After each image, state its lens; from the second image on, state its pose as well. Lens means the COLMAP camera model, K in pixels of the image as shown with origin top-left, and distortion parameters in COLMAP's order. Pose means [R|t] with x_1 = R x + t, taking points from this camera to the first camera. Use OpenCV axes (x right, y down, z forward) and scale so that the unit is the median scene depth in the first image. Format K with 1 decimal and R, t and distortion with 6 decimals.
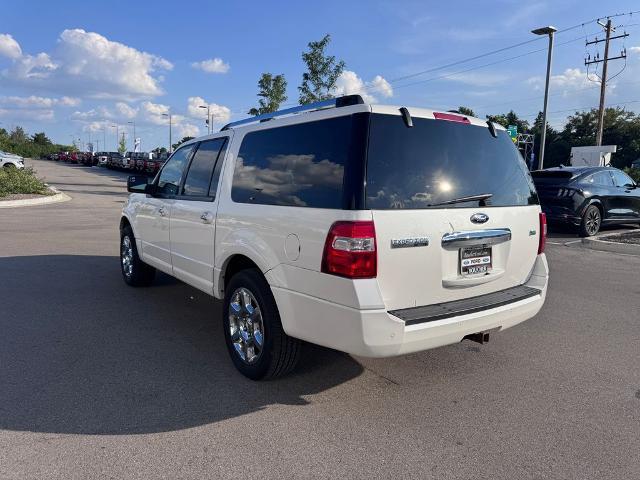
lens RADIAL K [[464.0, 0, 320.6], [0, 464.0, 244.9], [0, 0, 1]] dist [0.024508, -0.027906]
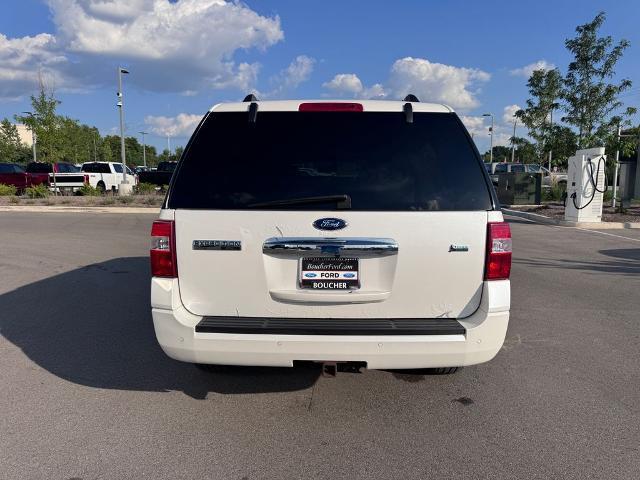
lens RADIAL K [[464.0, 0, 314.7], [0, 464.0, 238.3], [0, 0, 1]] dist [0.024508, -0.027906]
pose [[0.795443, 0.047070, -0.604198, 0.658564], [-0.069560, 0.997481, -0.013868, -0.014174], [0.602023, 0.053059, 0.796714, 0.263457]]
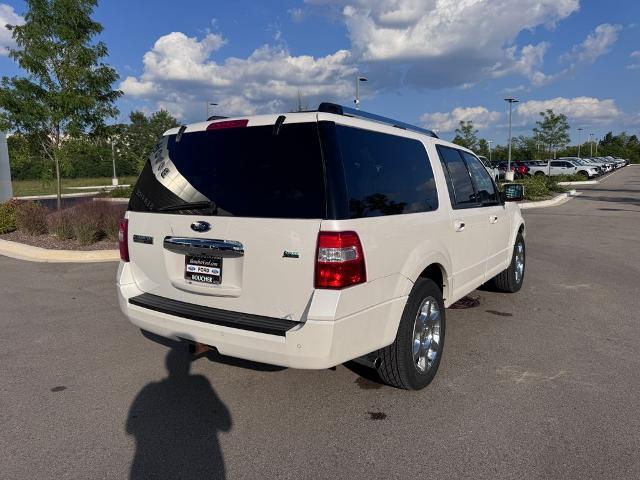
lens RADIAL K [[464.0, 0, 317.0], [0, 464.0, 239.9], [0, 0, 1]] dist [0.024508, -0.027906]
pose [[0.338316, 0.087197, -0.936984, 1.080097], [-0.108569, 0.992666, 0.053178, -0.086105], [0.934749, 0.083737, 0.345302, 0.718283]]
